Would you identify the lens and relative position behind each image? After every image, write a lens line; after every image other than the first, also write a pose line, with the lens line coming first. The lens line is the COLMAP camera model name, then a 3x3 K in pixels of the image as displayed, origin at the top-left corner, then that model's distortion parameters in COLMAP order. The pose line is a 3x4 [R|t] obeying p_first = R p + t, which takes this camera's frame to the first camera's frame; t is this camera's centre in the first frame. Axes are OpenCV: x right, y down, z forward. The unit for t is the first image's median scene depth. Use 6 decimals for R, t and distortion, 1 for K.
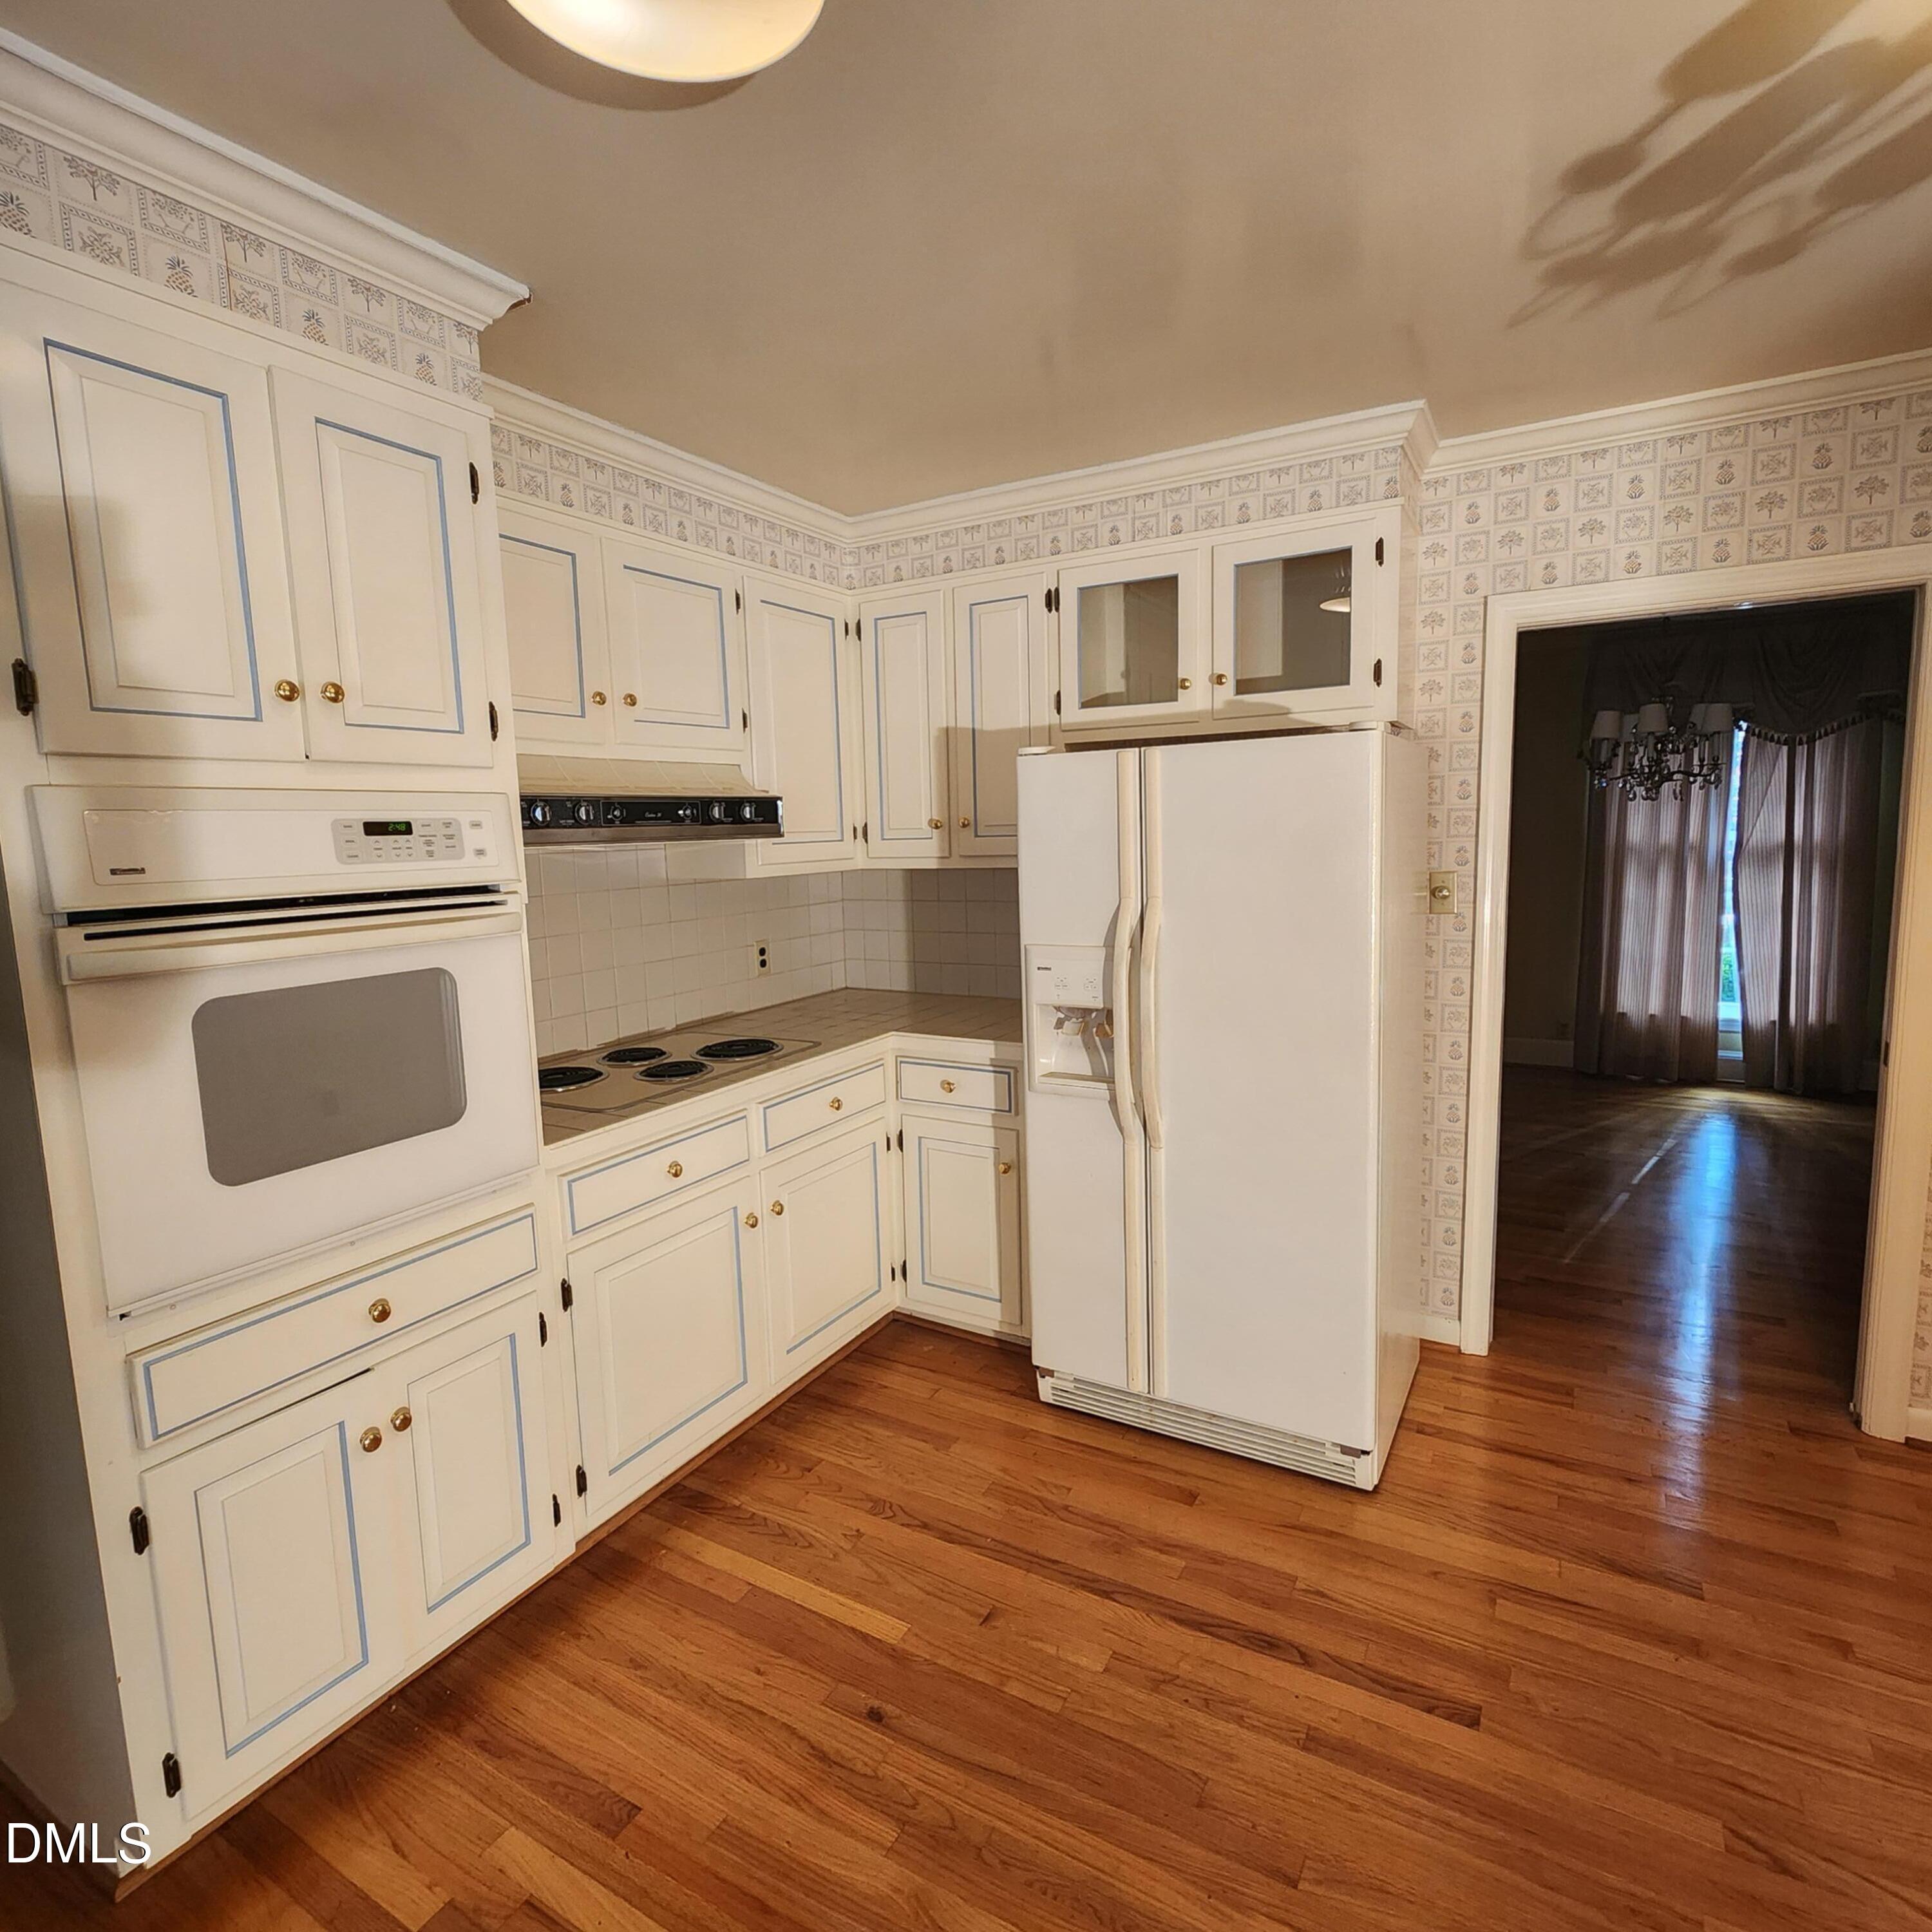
lens RADIAL K [[1057.6, 0, 970.2], [0, 1057.6, 960.2], [0, 0, 1]] dist [-0.001824, -0.001227]
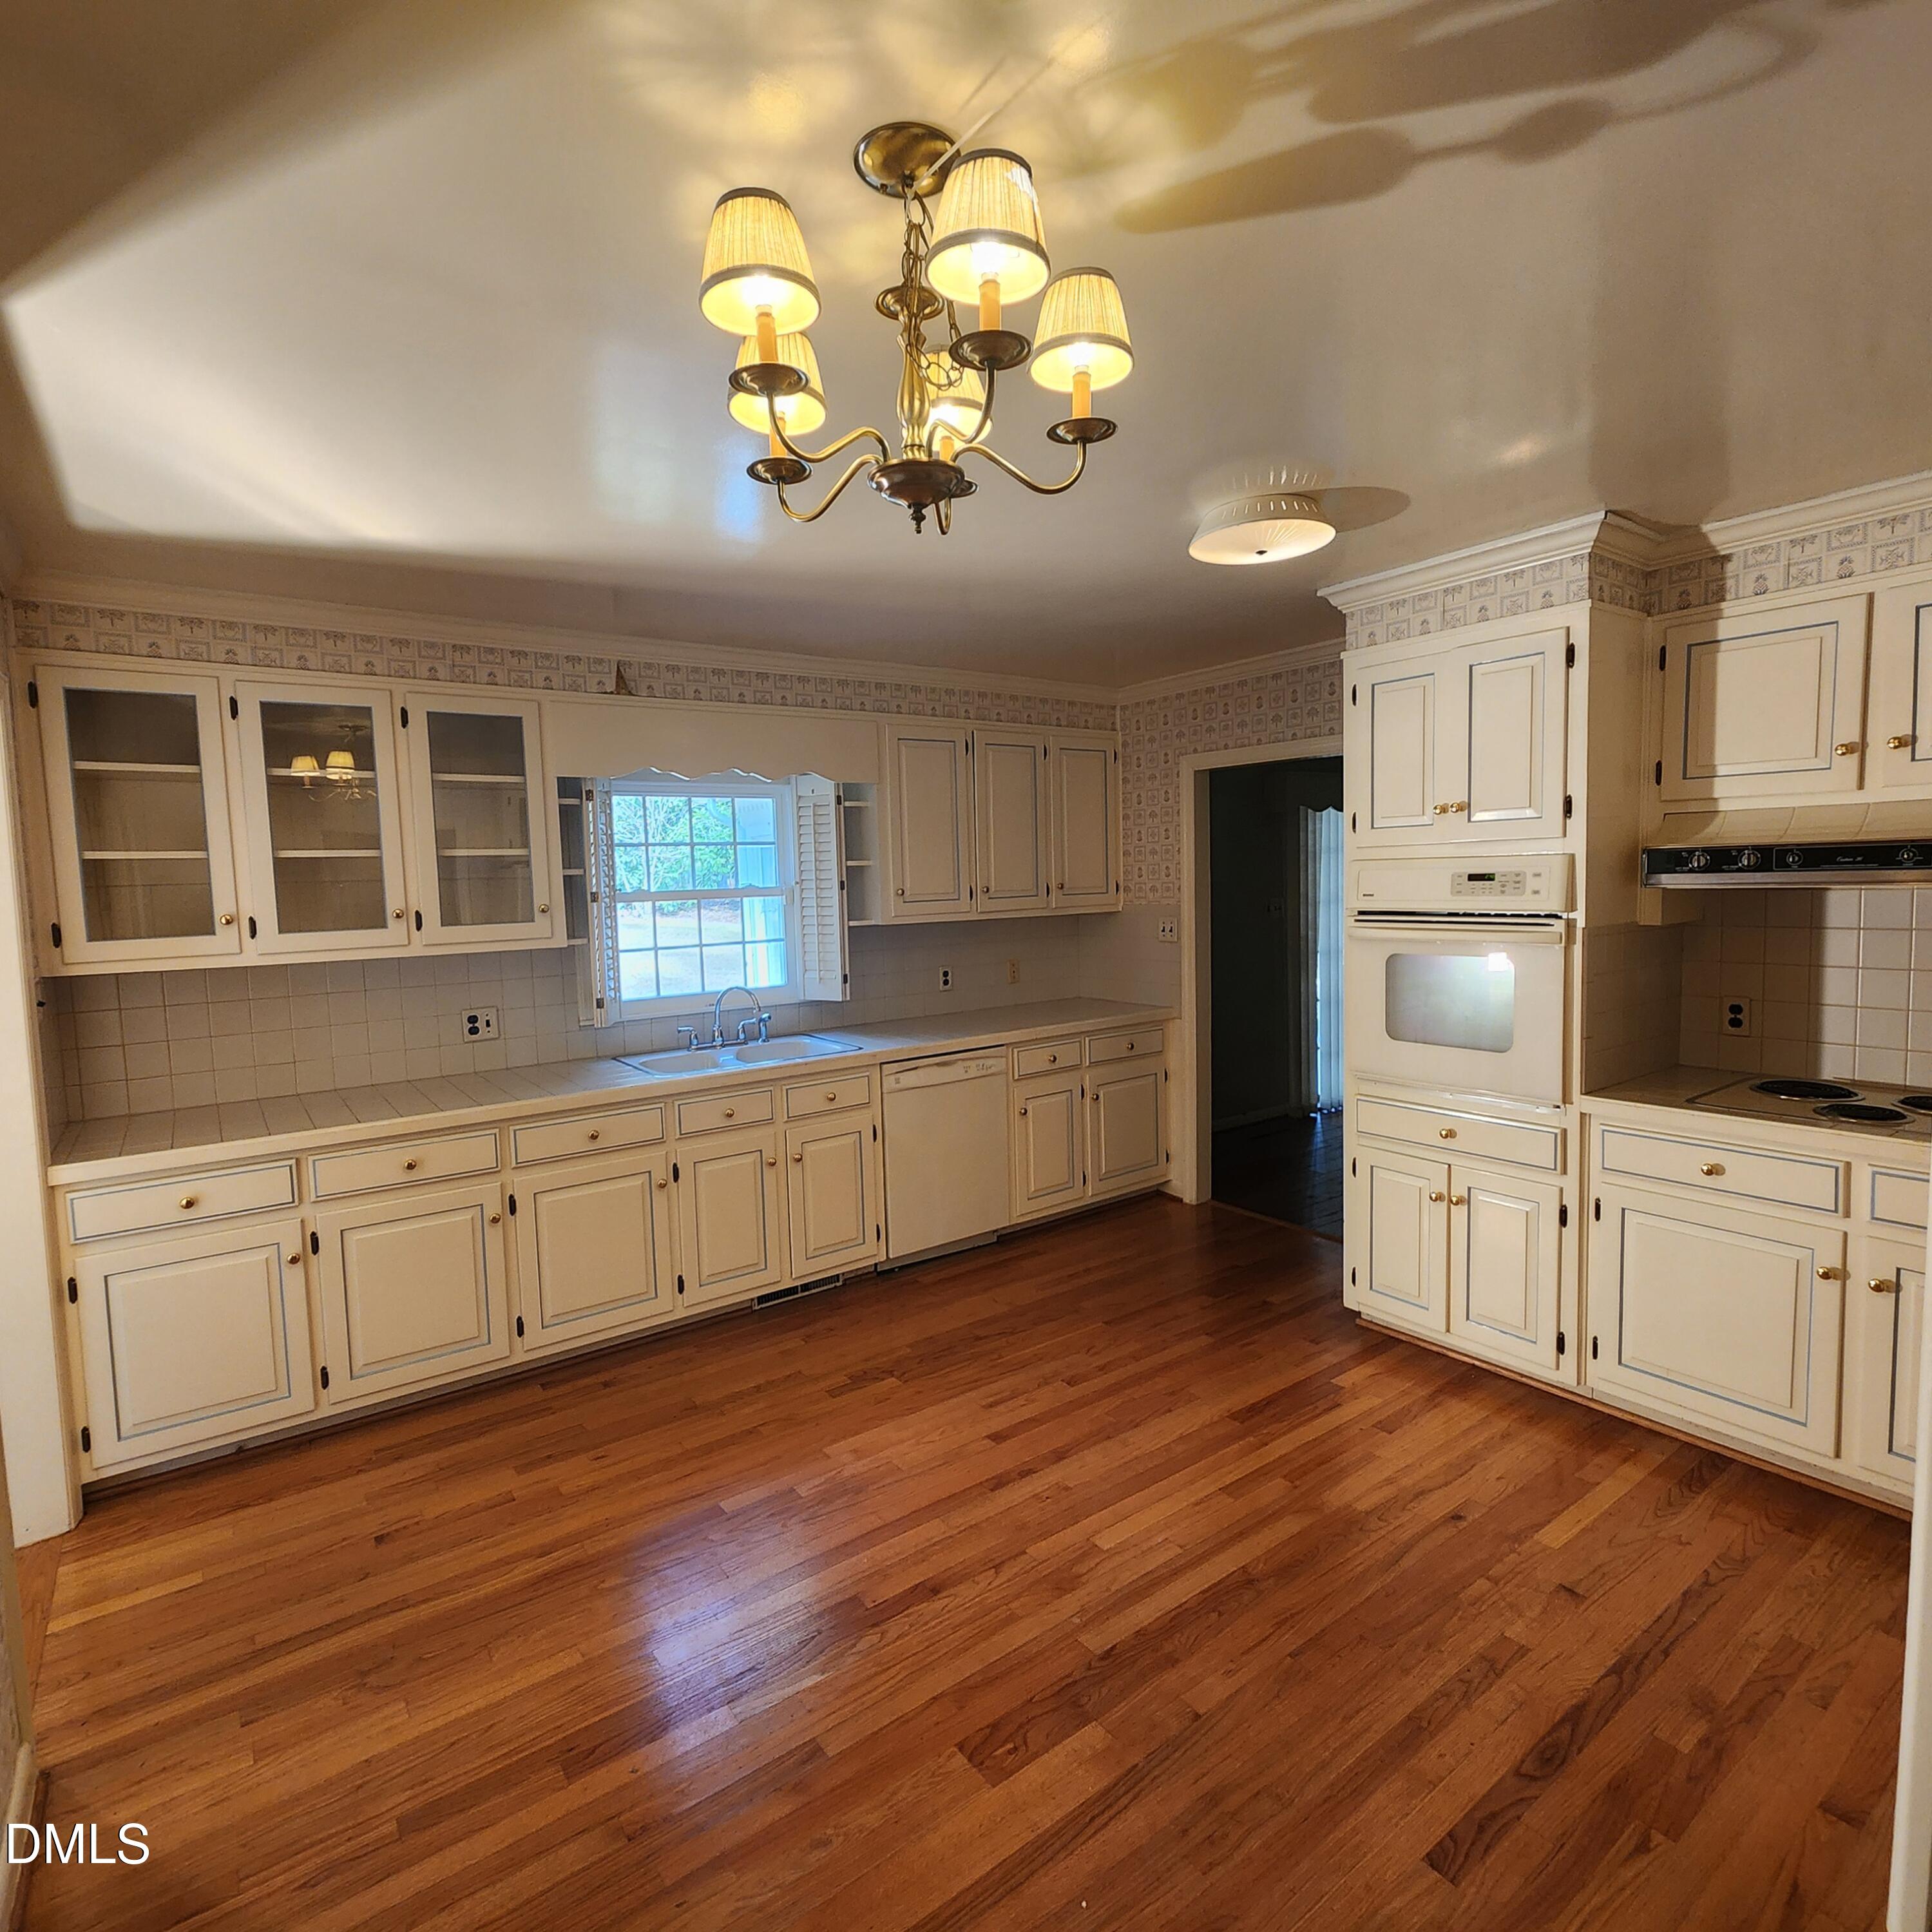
lens RADIAL K [[1057.6, 0, 970.2], [0, 1057.6, 960.2], [0, 0, 1]] dist [-0.001824, -0.001227]
pose [[-0.389348, 0.108204, -0.914713, 1.359641], [-0.080179, 0.985325, 0.150685, -0.174507], [0.917594, 0.132009, -0.374959, 0.833143]]
